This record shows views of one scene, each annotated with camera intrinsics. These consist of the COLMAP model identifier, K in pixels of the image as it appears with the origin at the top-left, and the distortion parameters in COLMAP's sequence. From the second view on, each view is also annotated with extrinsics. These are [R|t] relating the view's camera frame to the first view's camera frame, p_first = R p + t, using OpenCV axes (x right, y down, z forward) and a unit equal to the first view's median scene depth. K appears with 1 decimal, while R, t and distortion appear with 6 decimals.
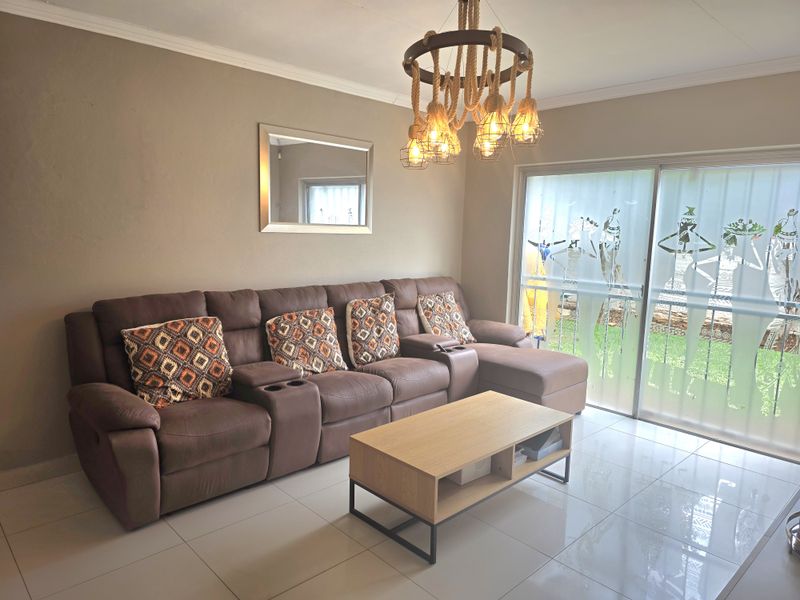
lens RADIAL K [[537.8, 0, 400.0], [0, 537.8, 300.0], [0, 0, 1]] dist [0.043471, -0.003666]
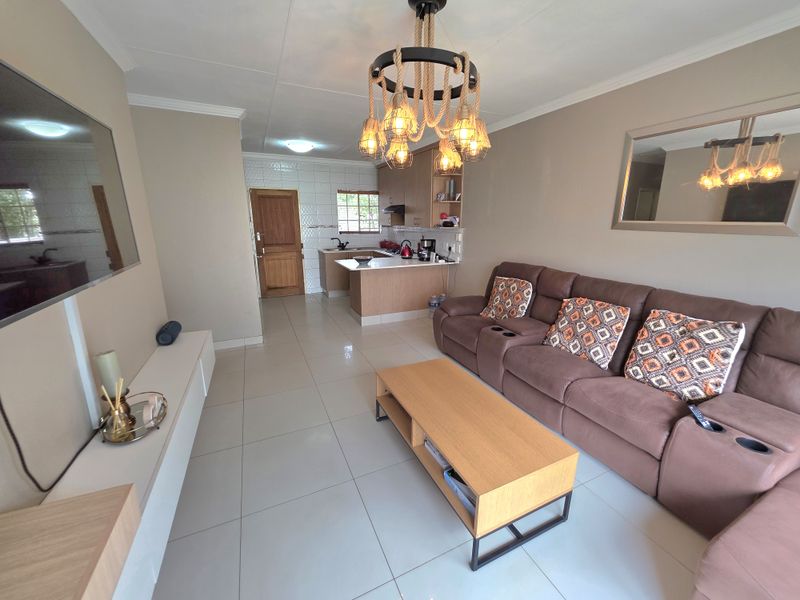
lens RADIAL K [[314.5, 0, 398.3], [0, 314.5, 290.8], [0, 0, 1]] dist [-0.001044, 0.000004]
pose [[-0.330385, 0.184826, -0.925573, 0.660973], [-0.143457, 0.959413, 0.242790, -0.117800], [0.932880, 0.212994, -0.290461, 0.957860]]
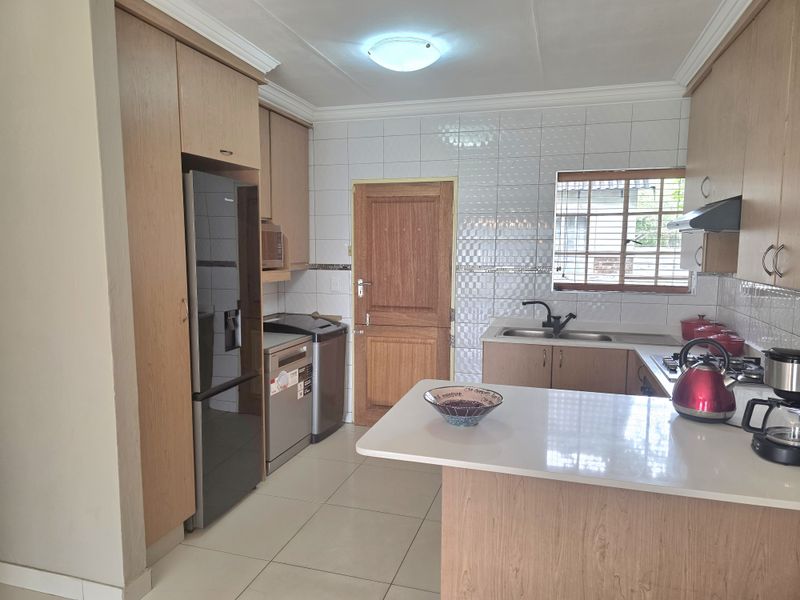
lens RADIAL K [[537.8, 0, 400.0], [0, 537.8, 300.0], [0, 0, 1]] dist [0.043471, -0.003666]
pose [[-0.867691, 0.016786, -0.496820, -0.235700], [-0.097517, 0.974263, 0.203230, -0.123049], [0.487445, 0.224789, -0.843722, 0.832766]]
